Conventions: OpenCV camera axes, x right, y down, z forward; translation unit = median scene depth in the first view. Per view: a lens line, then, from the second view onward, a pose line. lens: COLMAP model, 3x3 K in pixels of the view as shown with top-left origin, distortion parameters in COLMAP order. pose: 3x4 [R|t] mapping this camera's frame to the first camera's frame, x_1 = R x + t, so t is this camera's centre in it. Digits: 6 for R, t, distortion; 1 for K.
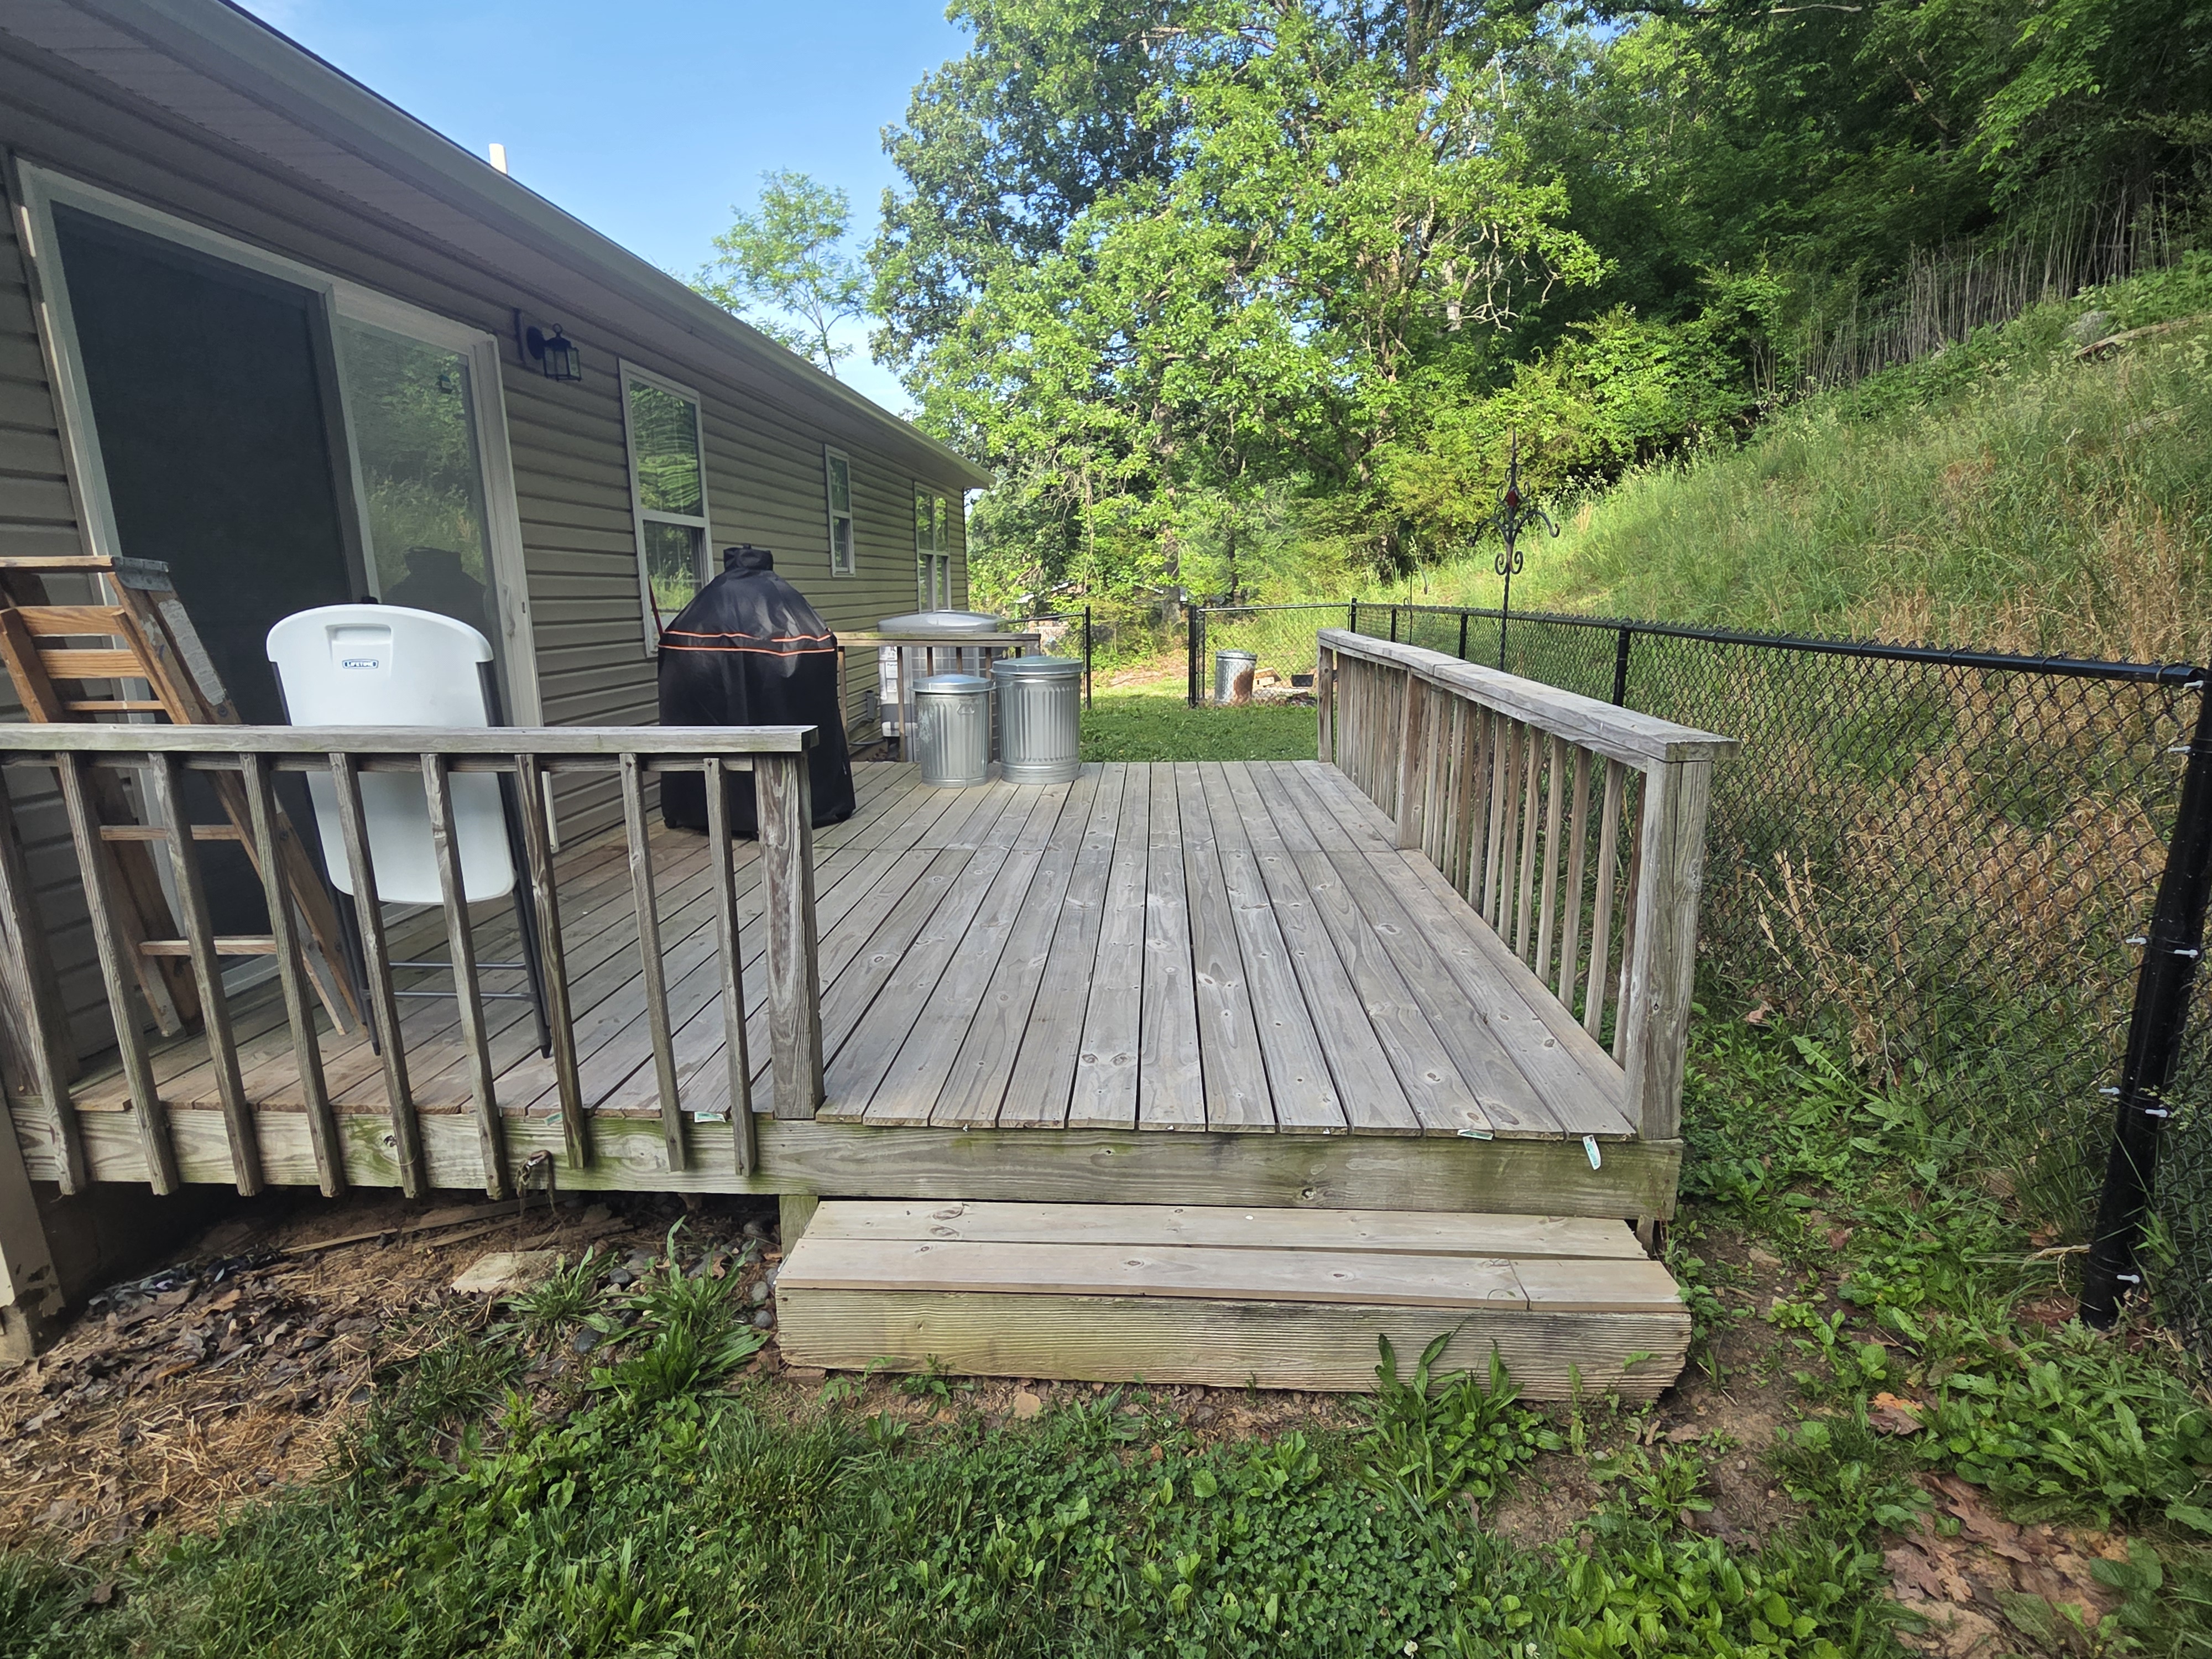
lens RADIAL K [[1104.6, 0, 1106.0], [0, 1104.6, 829.5], [0, 0, 1]] dist [-0.005383, 0.005392]
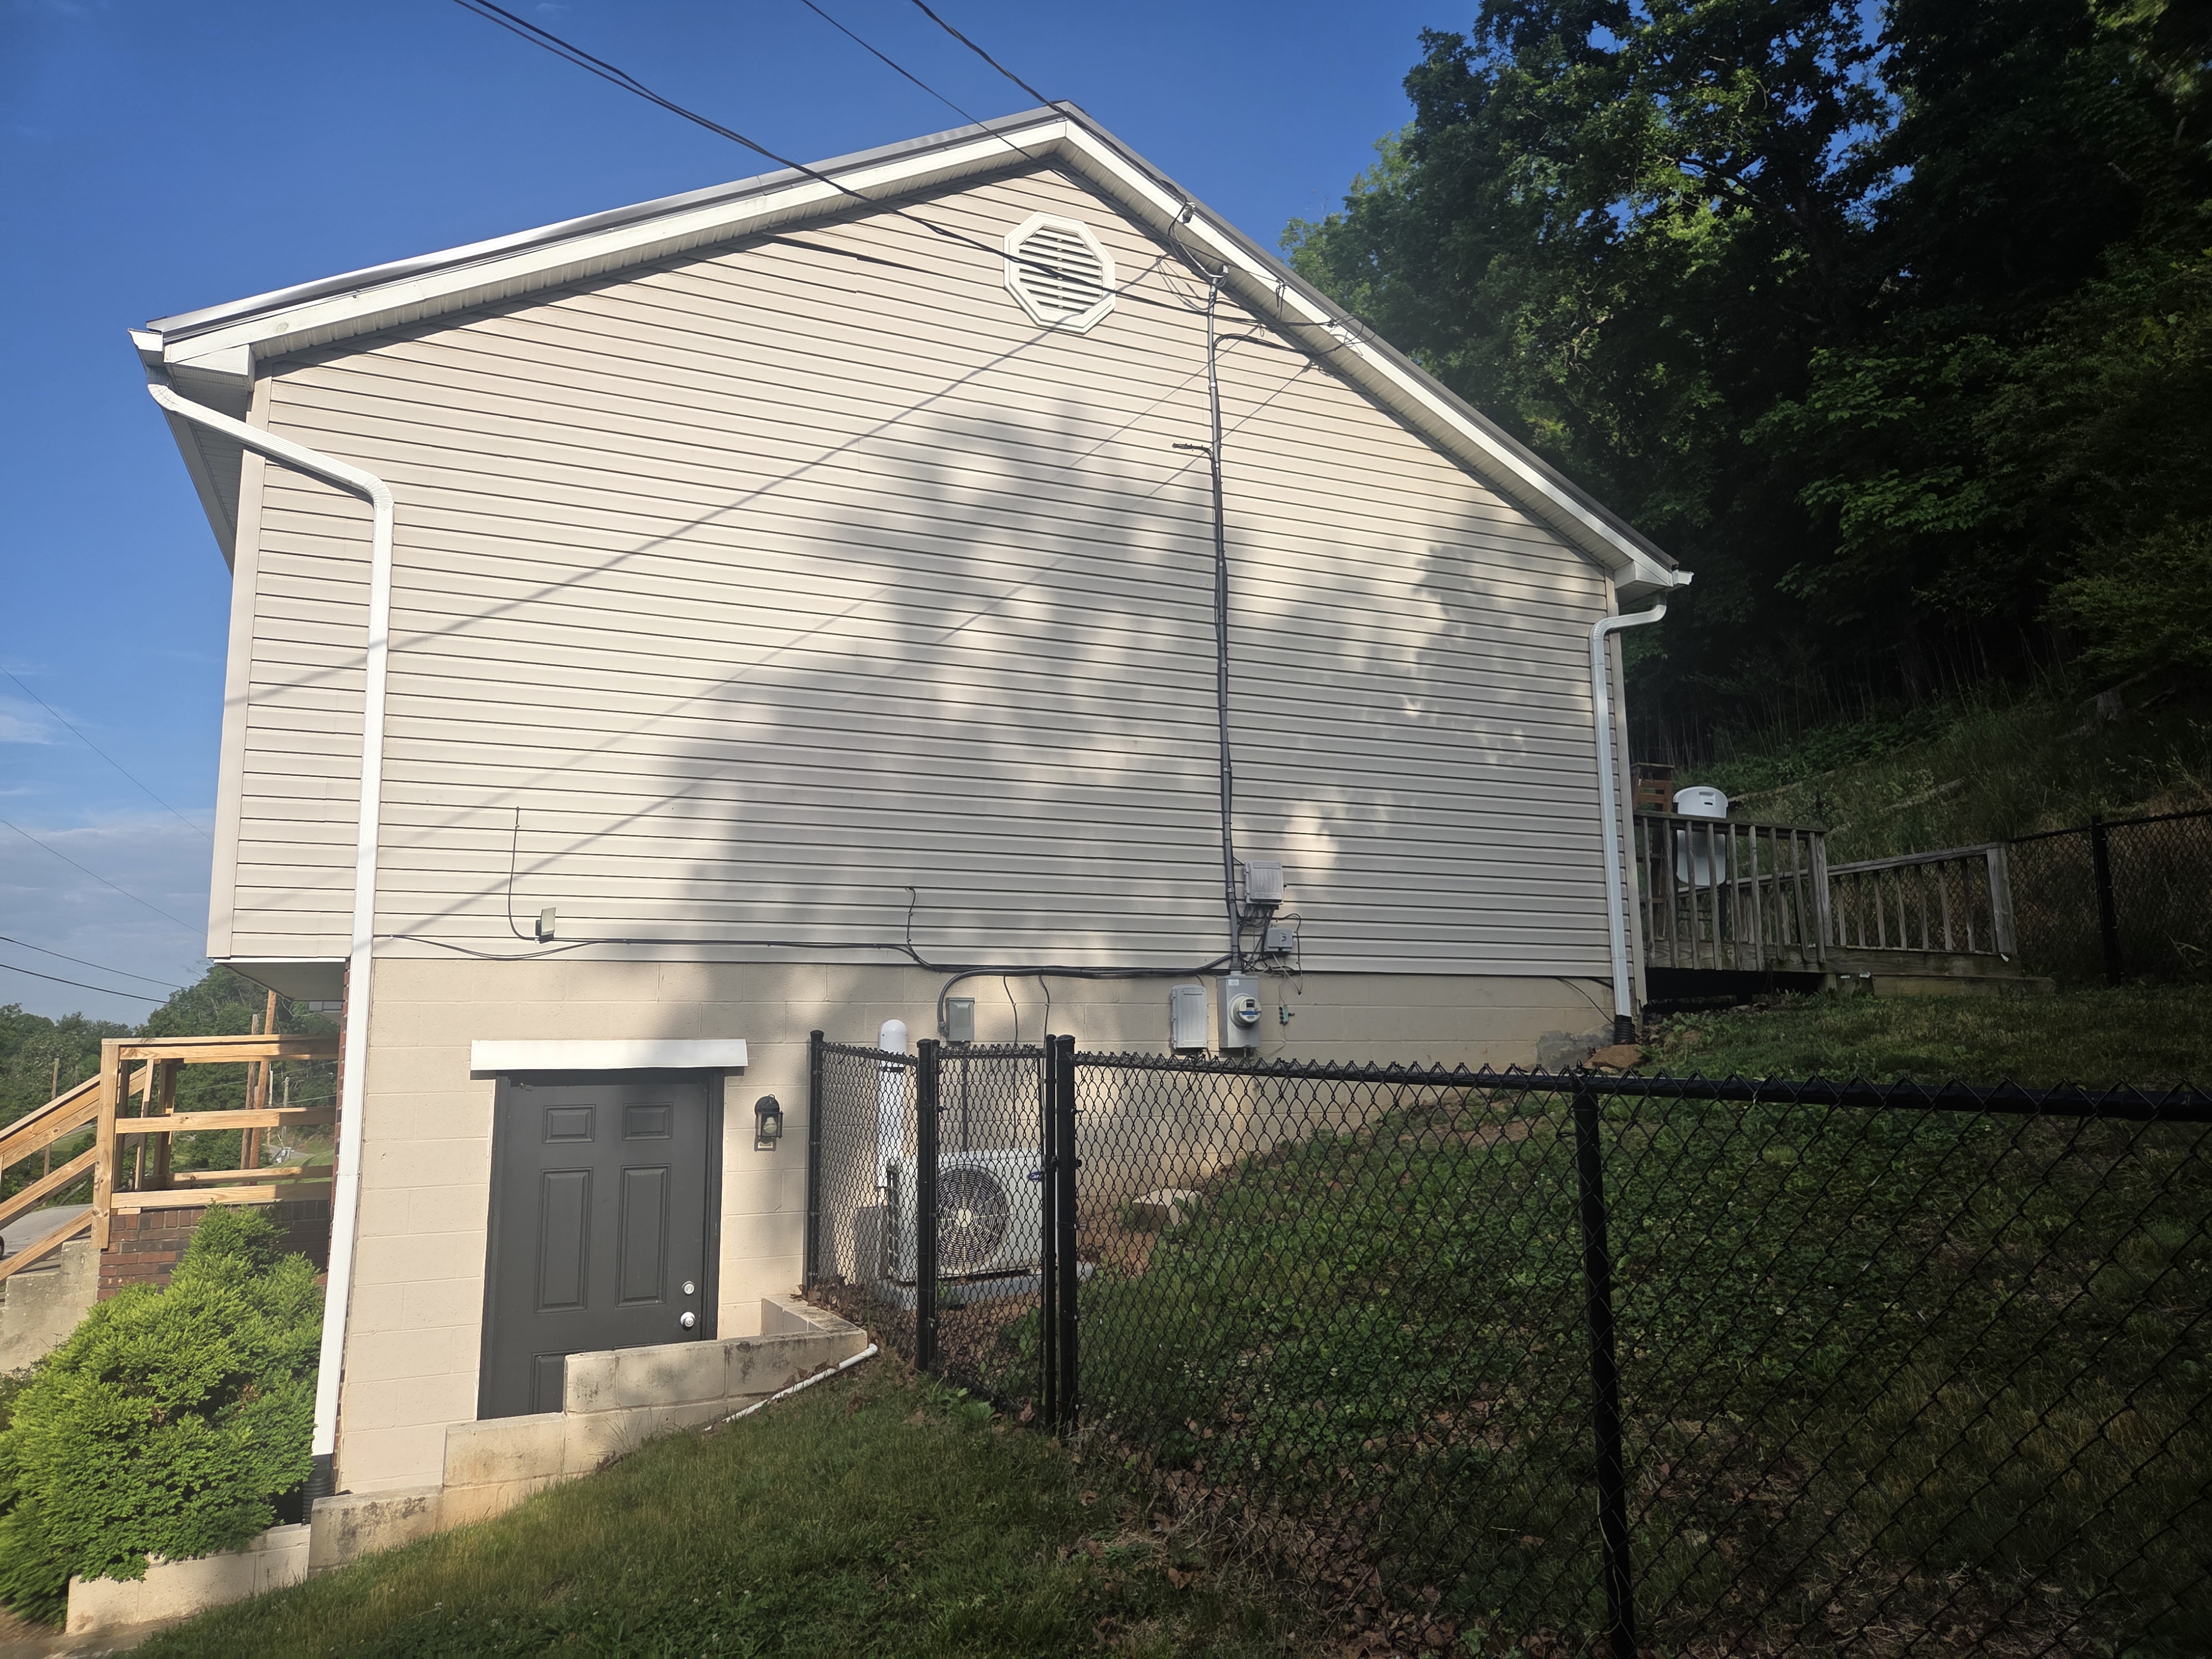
lens RADIAL K [[1472.9, 0, 1106.0], [0, 1472.9, 829.5], [0, 0, 1]] dist [0.058450, 0.000366]
pose [[0.902374, 0.065339, 0.425972, -2.570025], [0.095849, 0.933253, -0.346196, 0.788245], [-0.420159, 0.353227, 0.835881, -1.177796]]
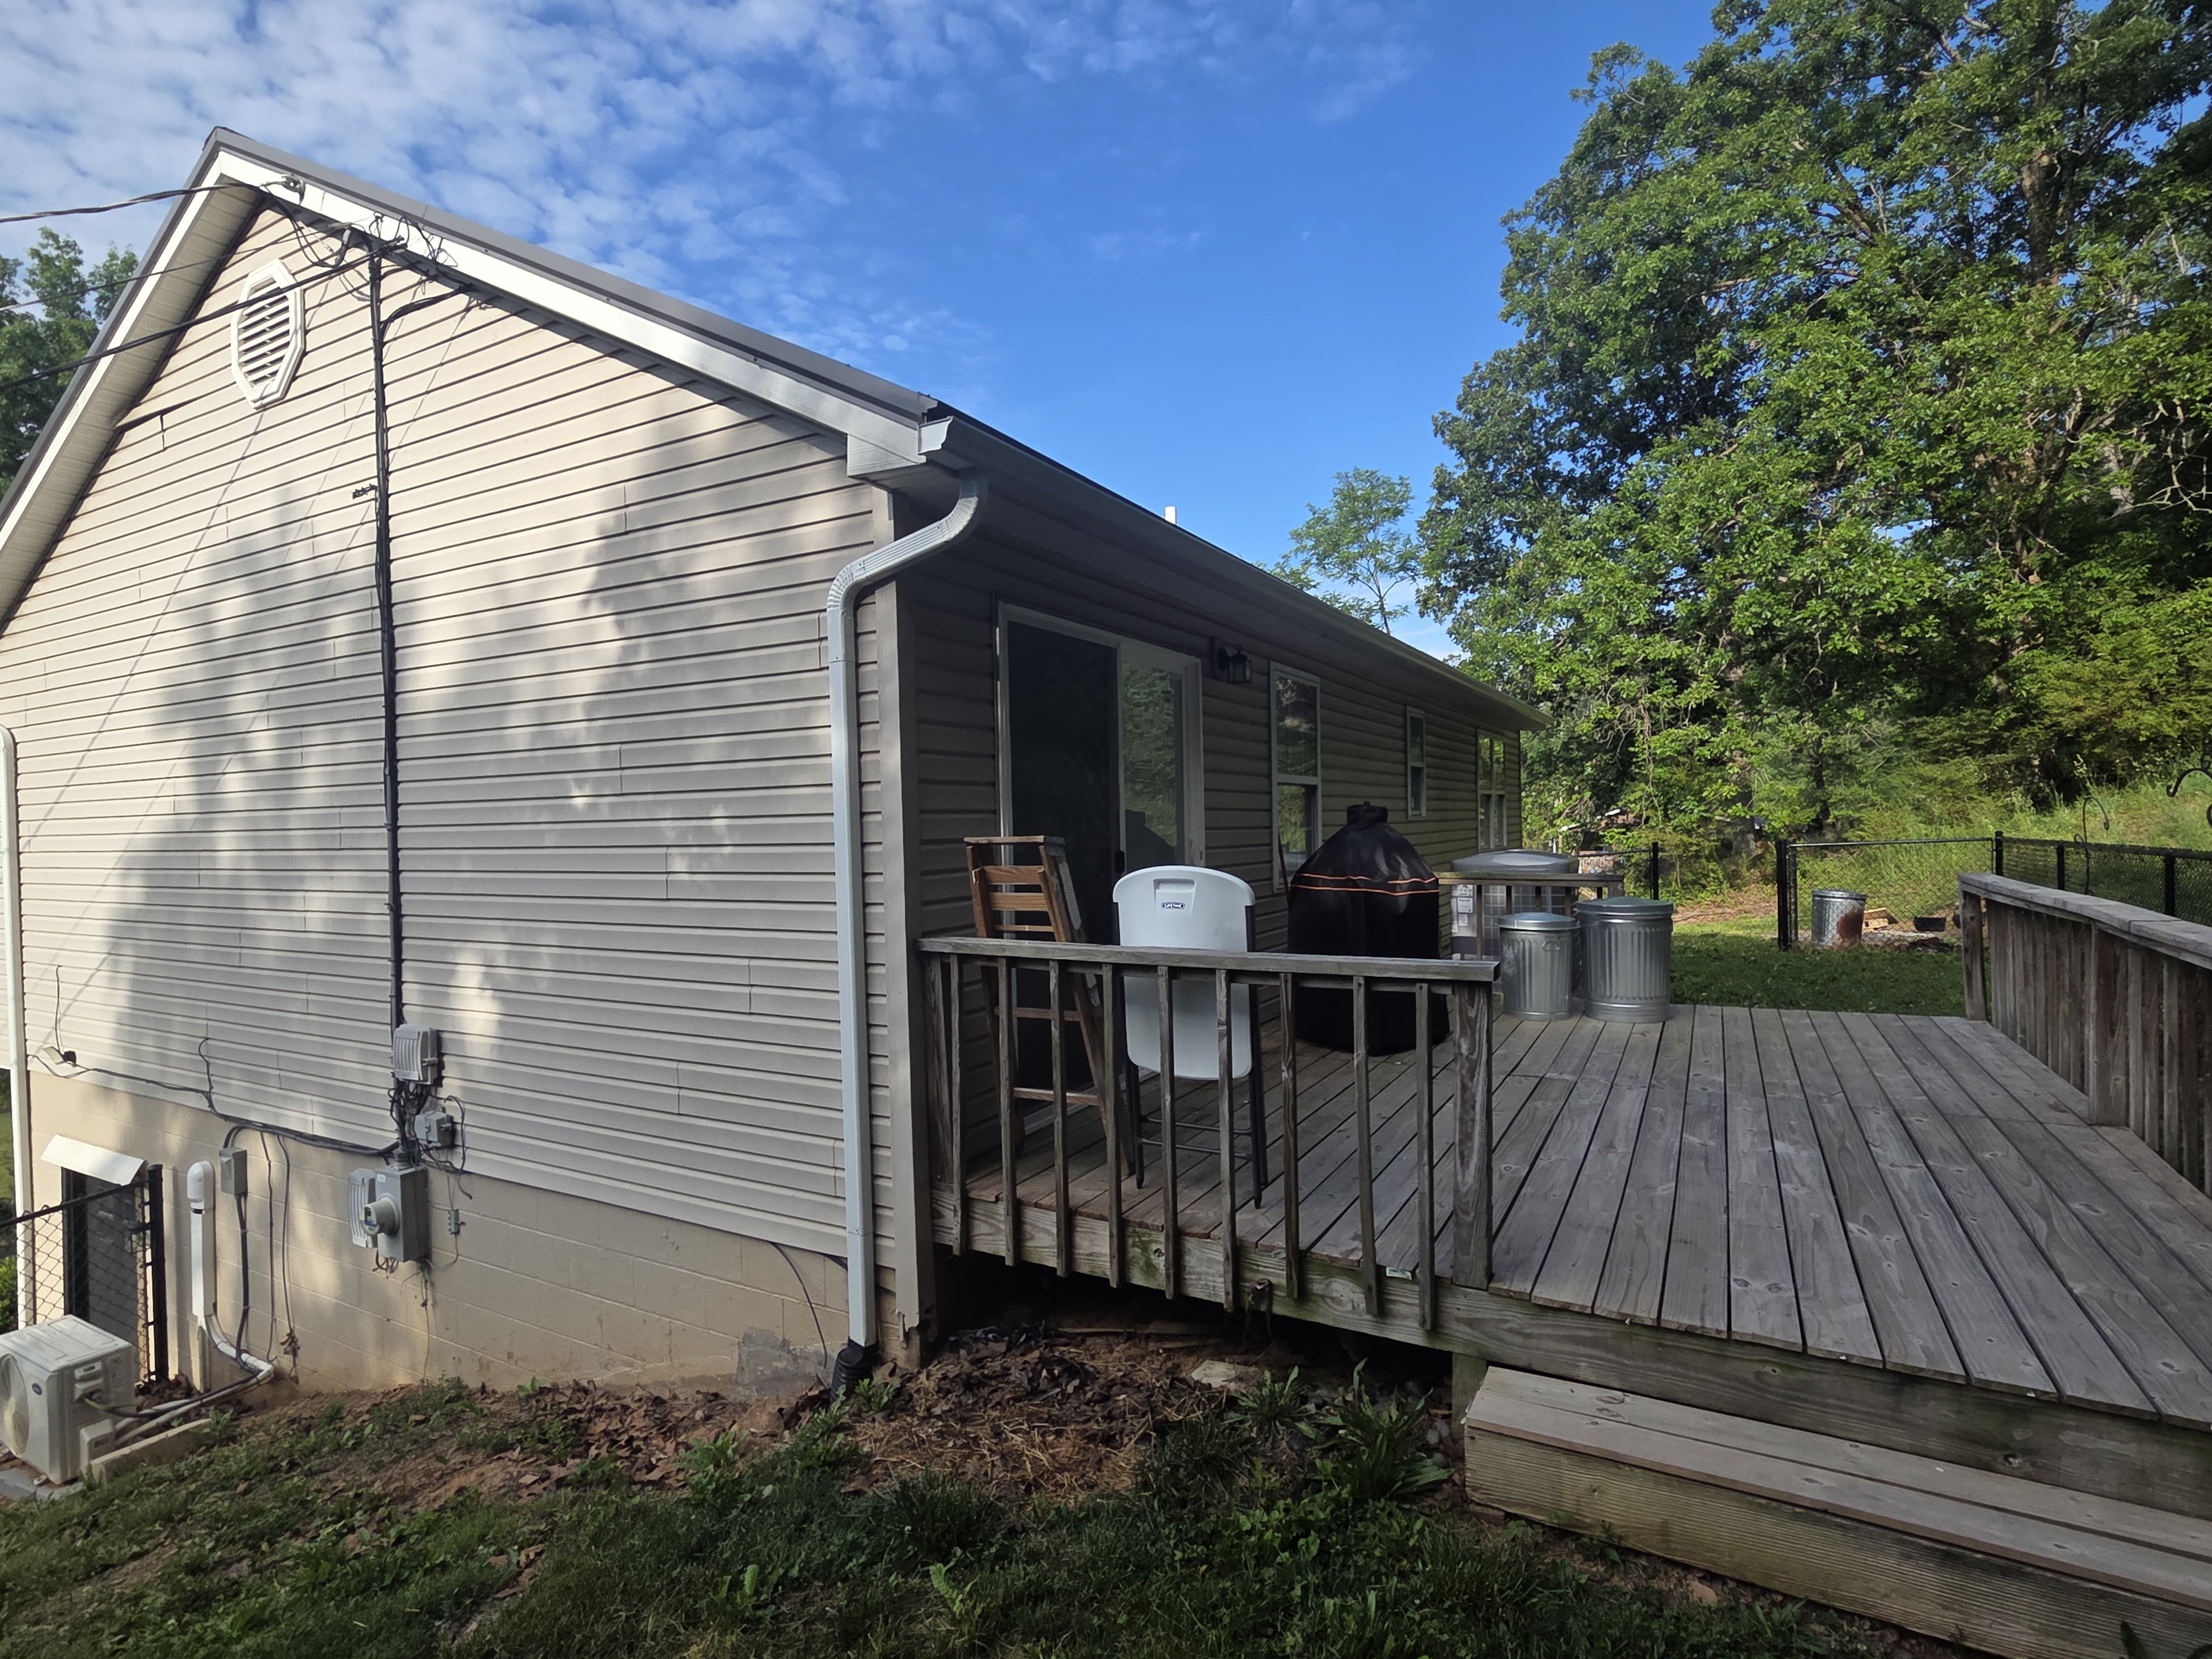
lens RADIAL K [[1104.6, 0, 1106.0], [0, 1104.6, 829.5], [0, 0, 1]] dist [-0.005383, 0.005392]
pose [[0.896461, -0.007675, -0.443055, -0.064512], [-0.082208, 0.979613, -0.183305, 0.016758], [0.435430, 0.200749, 0.877554, -0.212566]]
